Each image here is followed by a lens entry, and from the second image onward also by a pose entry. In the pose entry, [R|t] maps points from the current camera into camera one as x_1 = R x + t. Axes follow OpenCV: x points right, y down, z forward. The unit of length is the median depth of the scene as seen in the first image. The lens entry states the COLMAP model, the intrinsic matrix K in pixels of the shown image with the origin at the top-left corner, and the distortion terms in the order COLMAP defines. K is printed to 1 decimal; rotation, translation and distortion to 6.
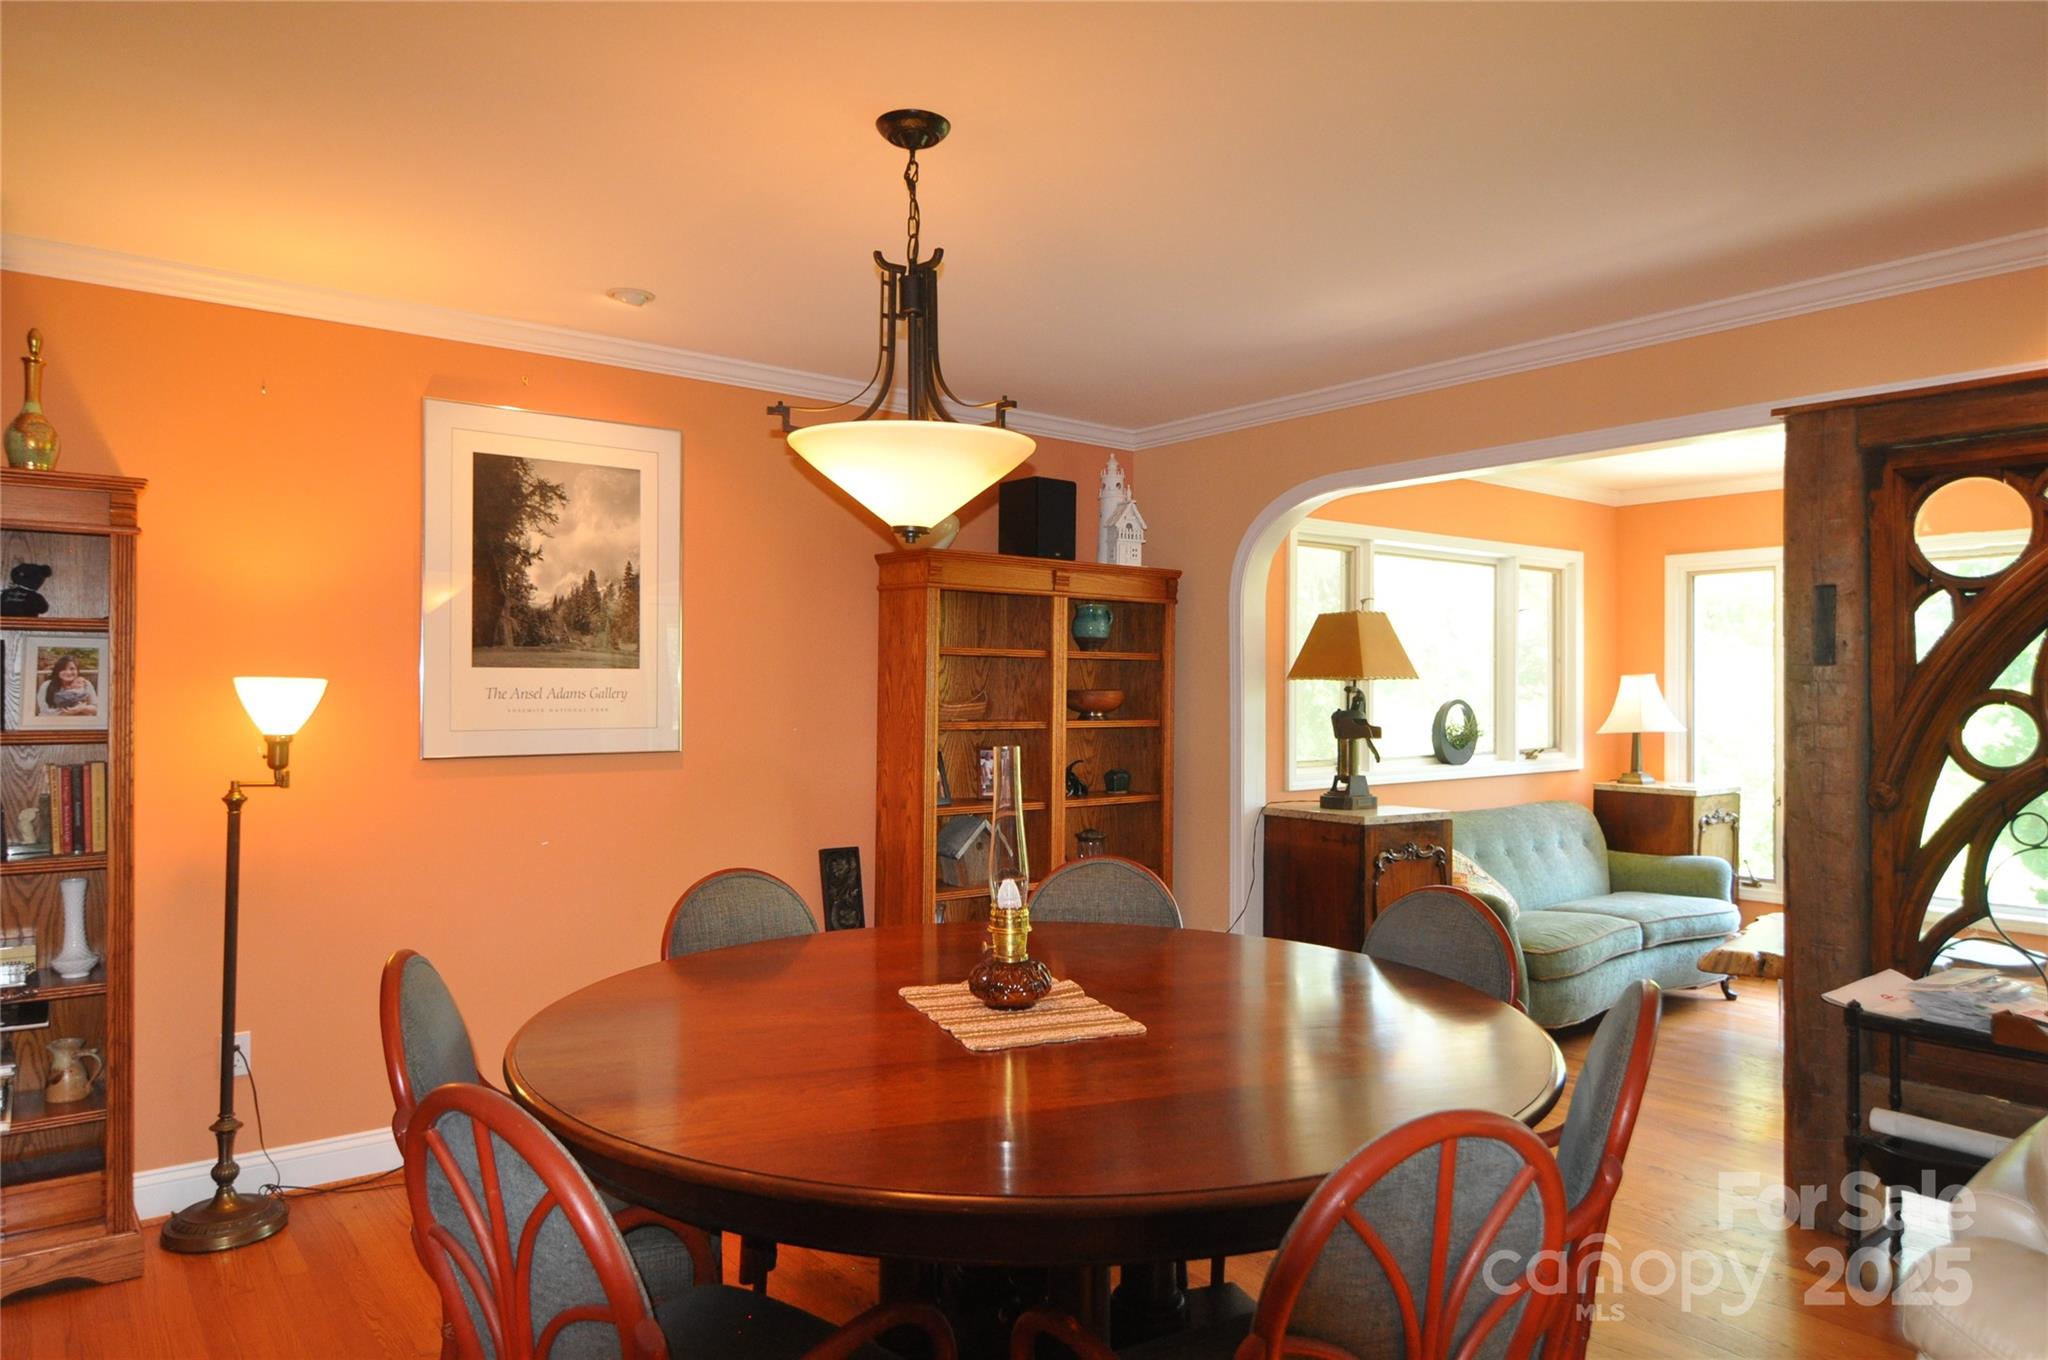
lens RADIAL K [[1293.8, 0, 1024.0], [0, 1293.8, 680.0], [0, 0, 1]] dist [-0.002933, -0.005577]
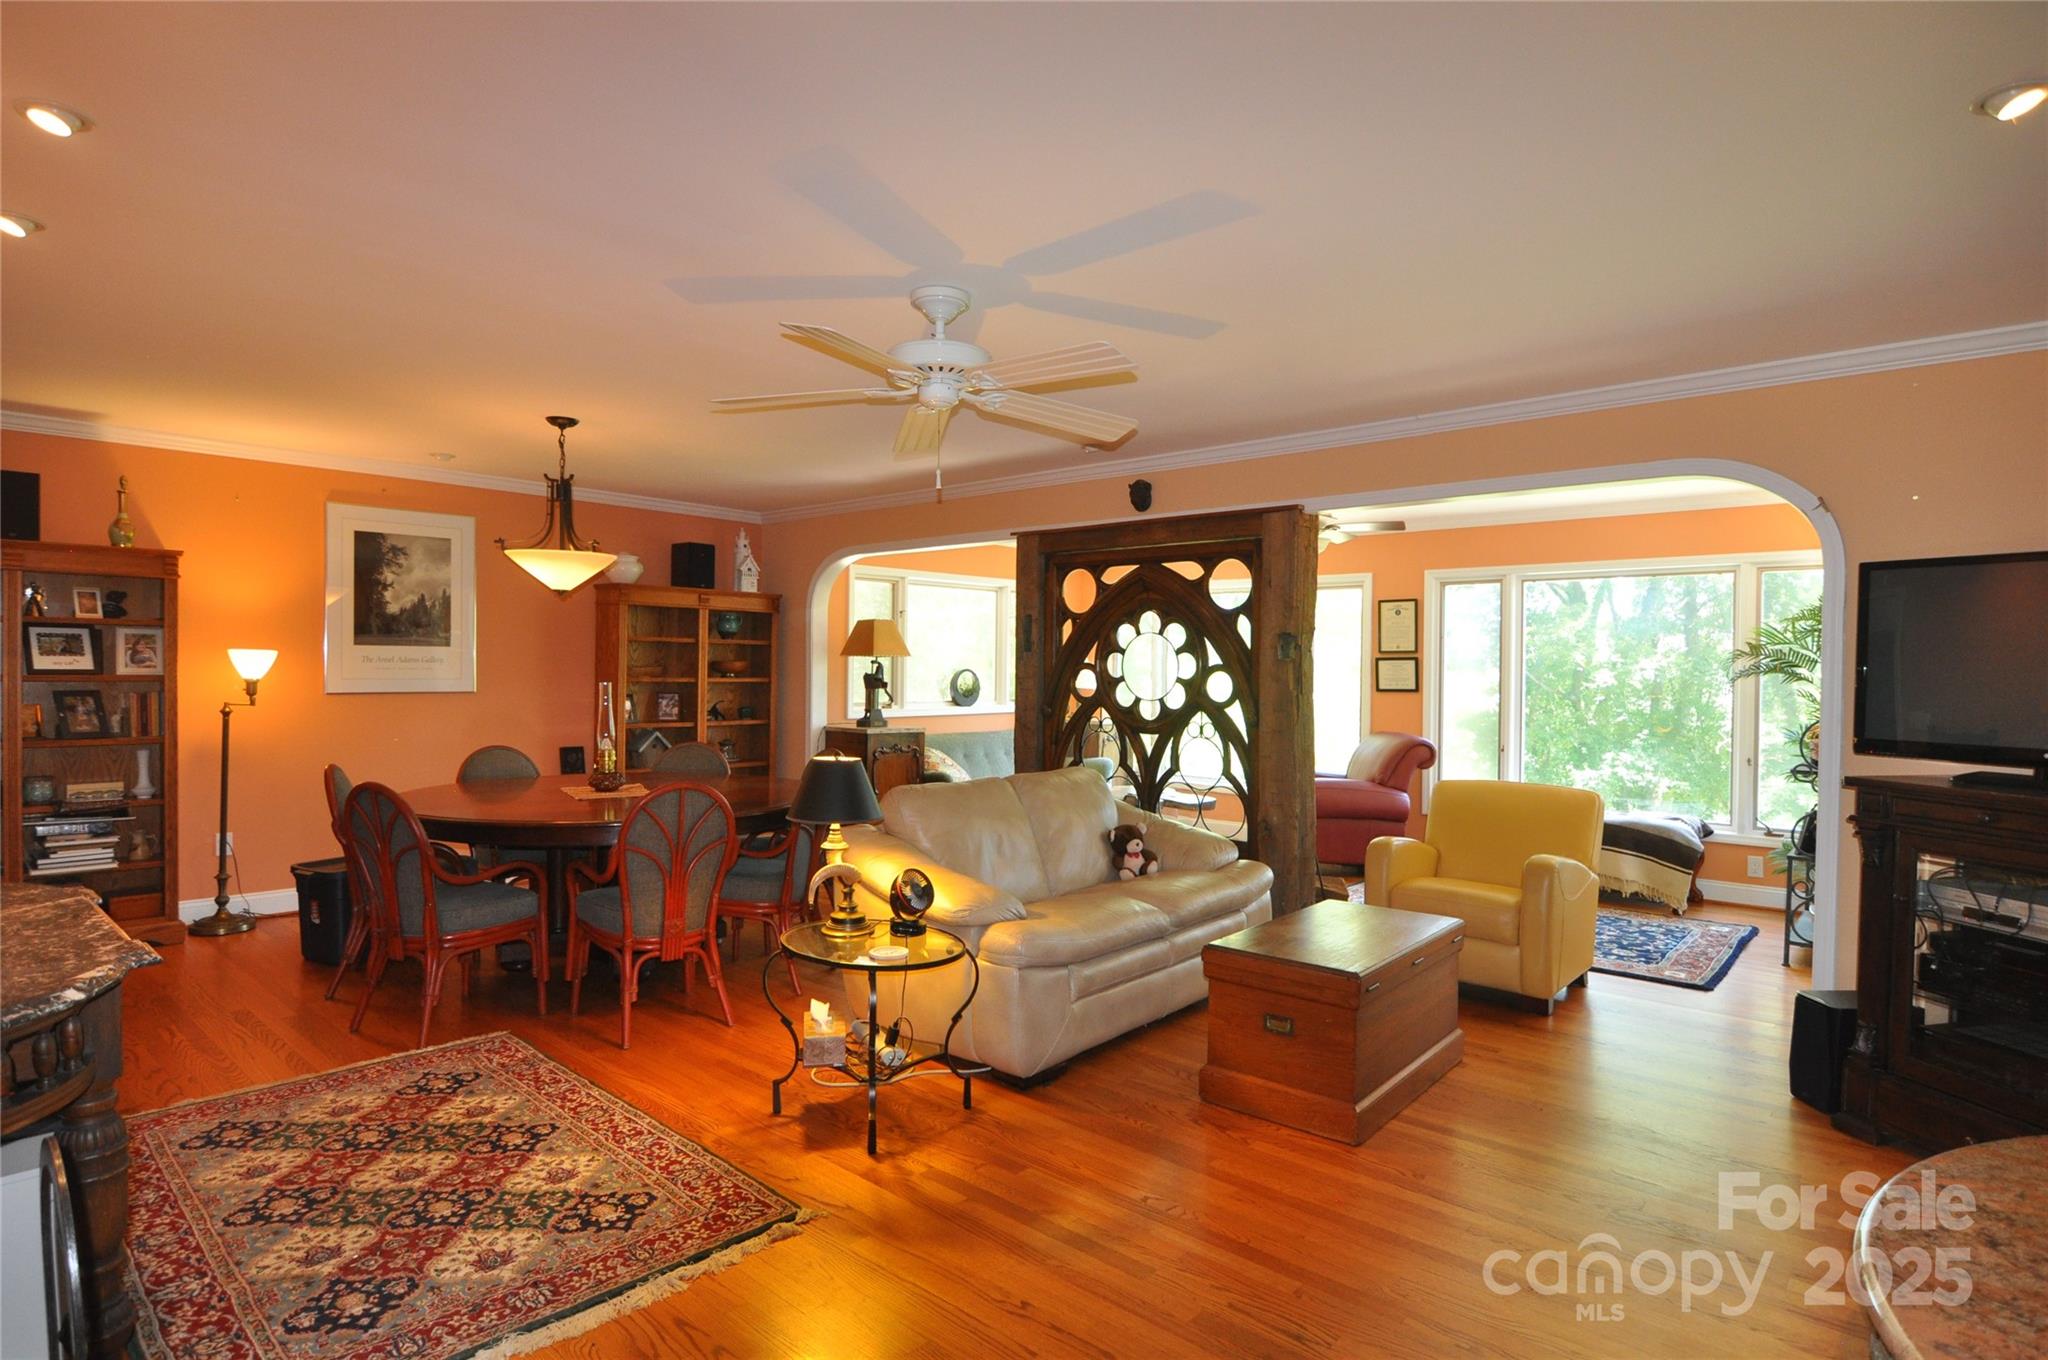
lens RADIAL K [[1076.6, 0, 1024.0], [0, 1076.6, 680.0], [0, 0, 1]] dist [-0.002035, -0.013660]
pose [[0.984993, 0.005506, 0.172507, 0.254739], [-0.009077, 0.999760, 0.019923, 0.000765], [-0.172355, -0.021190, 0.984807, -0.681472]]
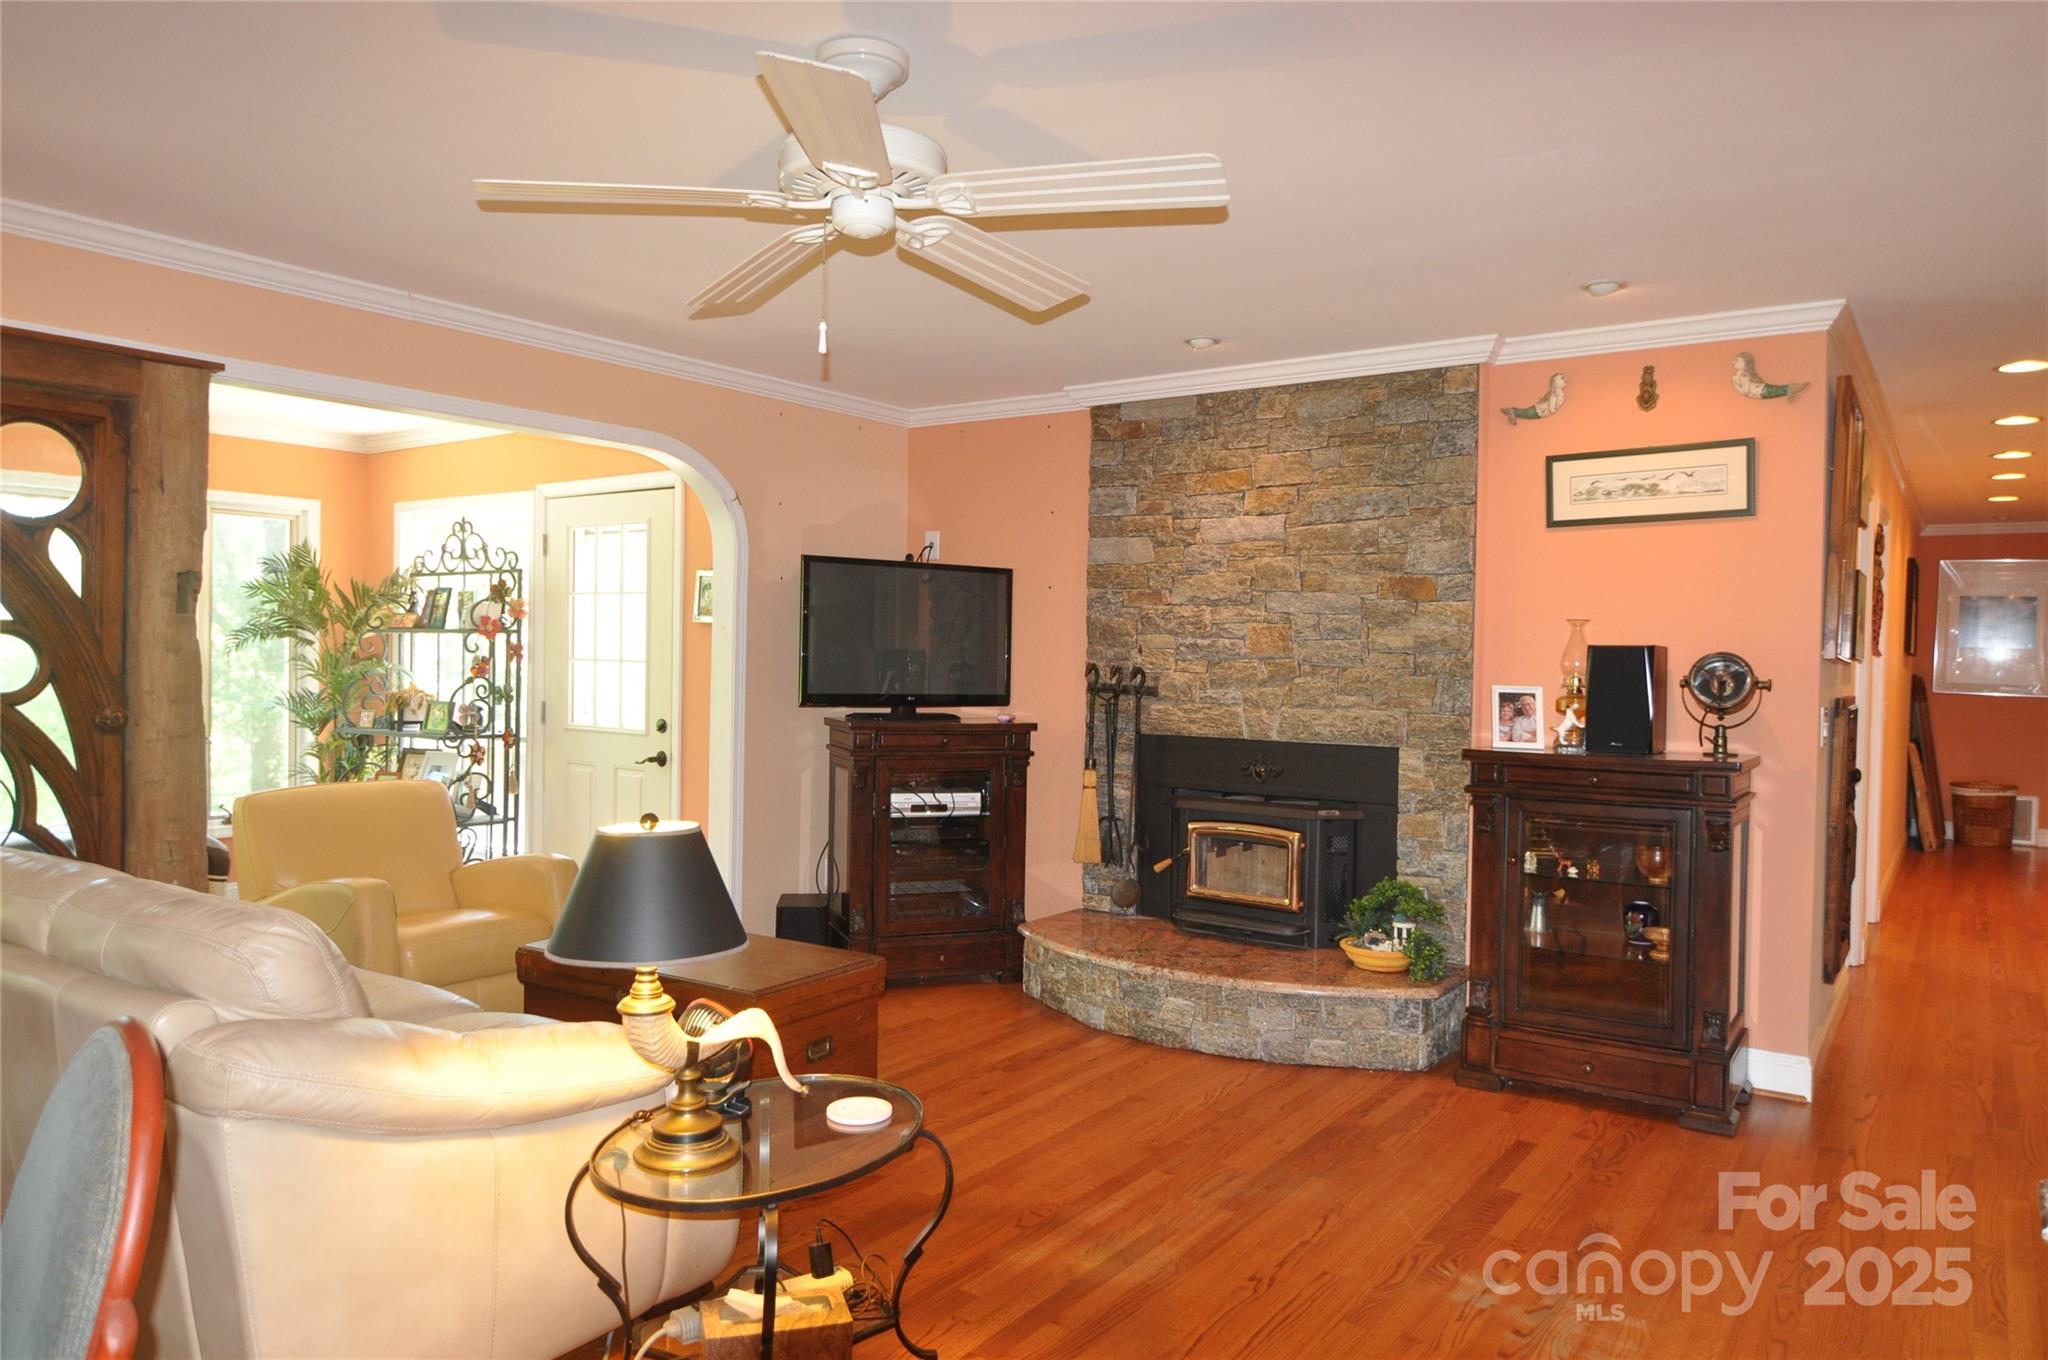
lens RADIAL K [[1335.0, 0, 1024.0], [0, 1335.0, 680.0], [0, 0, 1]] dist [-0.006595, -0.005290]
pose [[-0.281607, -0.026805, 0.959156, -0.302620], [-0.024828, 0.999479, 0.020642, 0.010683], [-0.959209, -0.018001, -0.282125, 0.221813]]
